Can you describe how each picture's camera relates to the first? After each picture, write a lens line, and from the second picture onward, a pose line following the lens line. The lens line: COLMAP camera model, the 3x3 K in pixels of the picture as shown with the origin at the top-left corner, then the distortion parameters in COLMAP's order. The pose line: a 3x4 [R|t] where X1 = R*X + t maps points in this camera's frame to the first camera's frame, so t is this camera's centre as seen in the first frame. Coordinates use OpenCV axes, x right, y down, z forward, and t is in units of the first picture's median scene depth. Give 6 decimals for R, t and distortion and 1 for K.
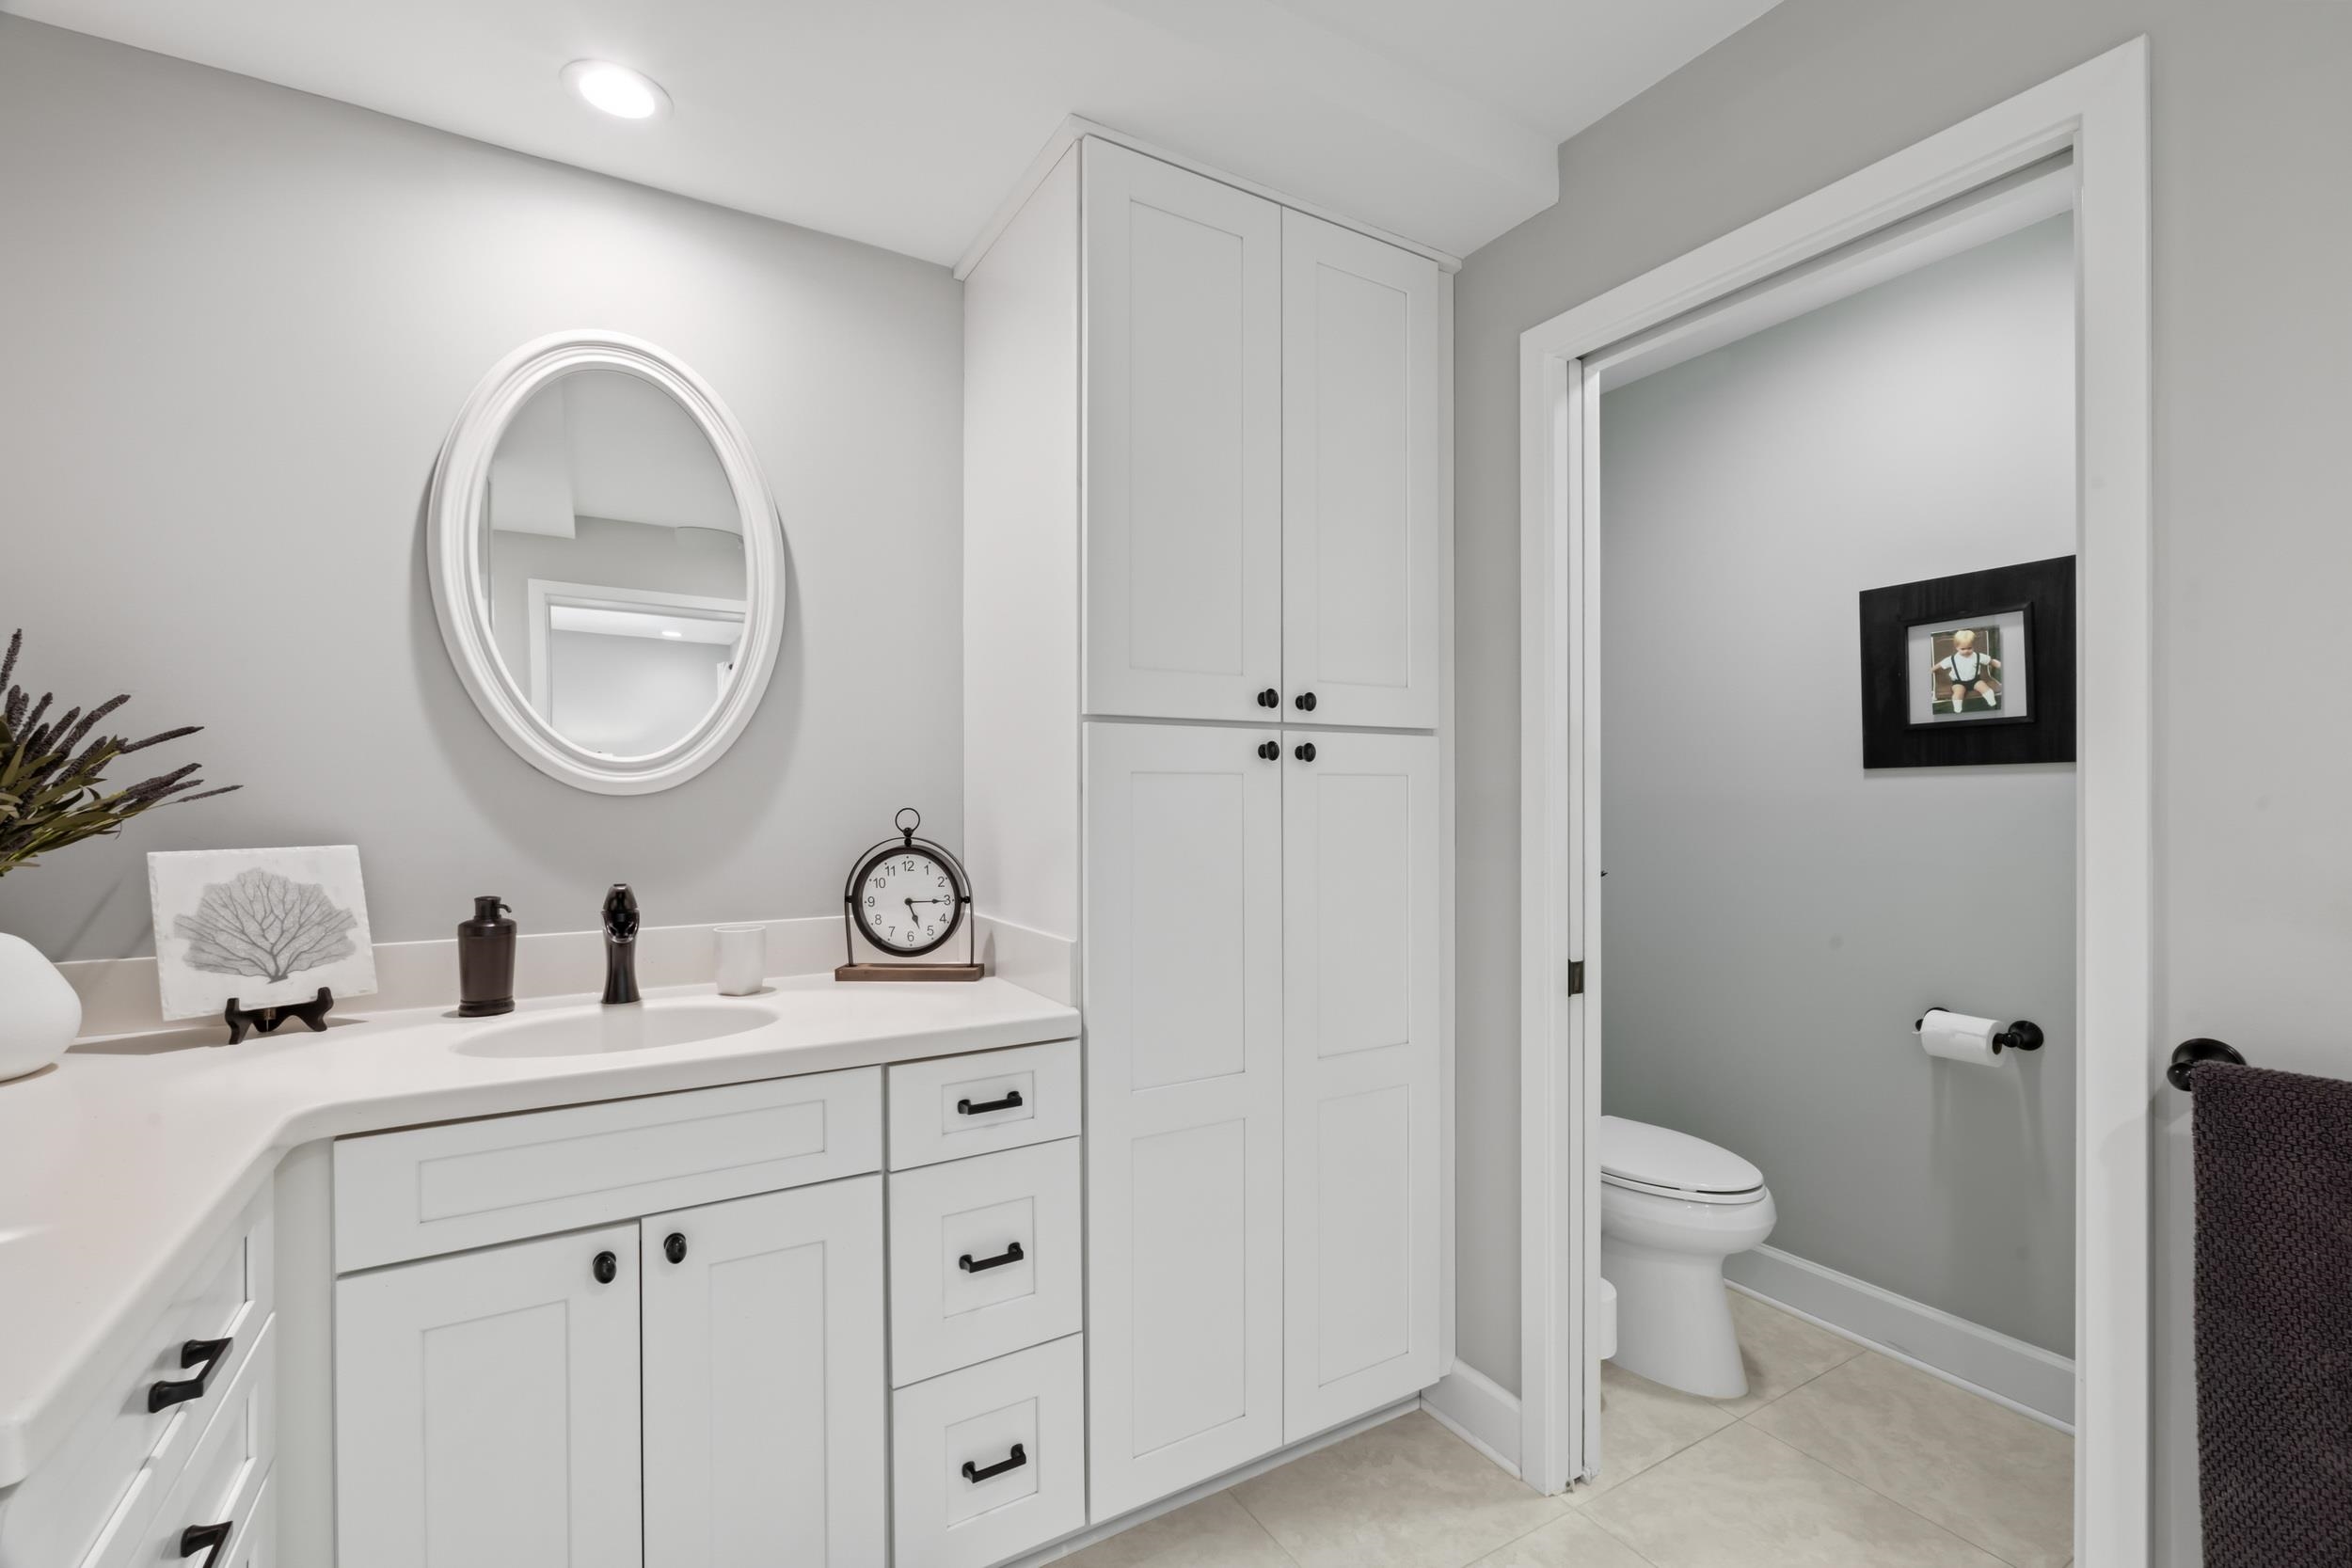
lens RADIAL K [[1027.0, 0, 1179.3], [0, 1027.0, 797.8], [0, 0, 1]] dist [-0.008253, 0.001178]
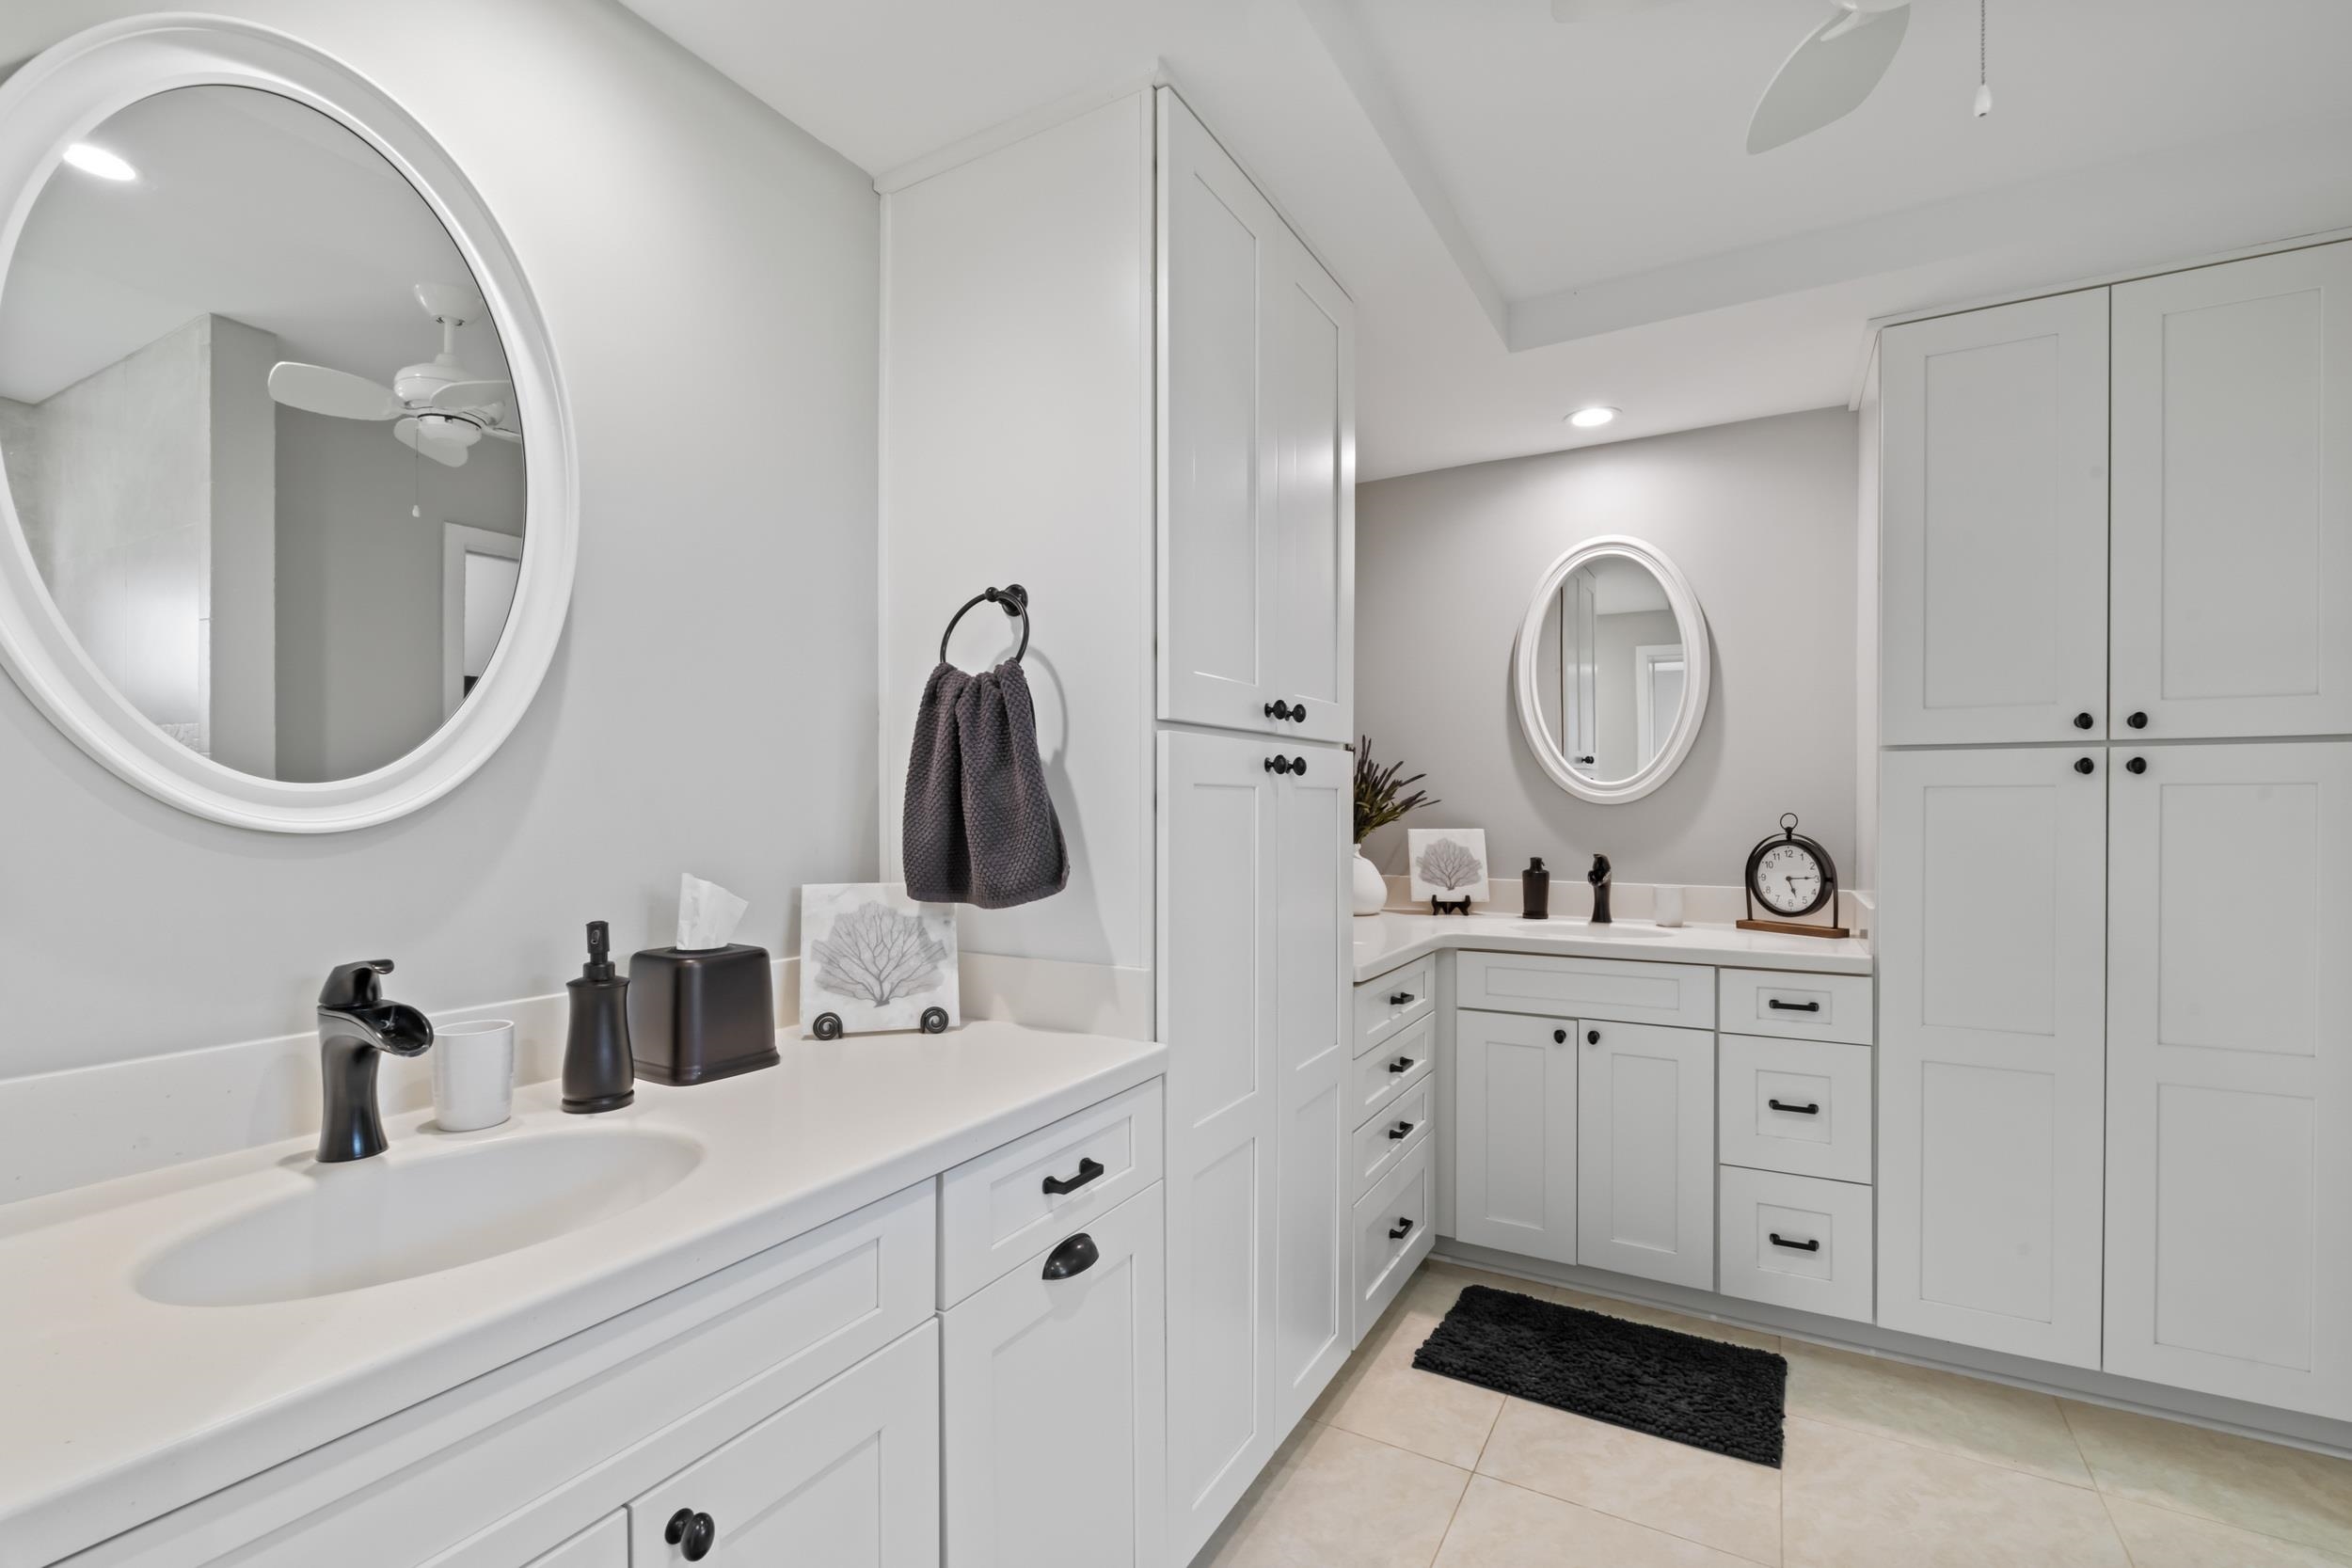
lens RADIAL K [[1027.0, 0, 1179.3], [0, 1027.0, 797.8], [0, 0, 1]] dist [-0.008253, 0.001178]
pose [[0.491319, -0.006726, -0.870954, 0.671297], [-0.002942, 0.999952, -0.009382, 0.005165], [0.870975, 0.007172, 0.491276, -0.526211]]
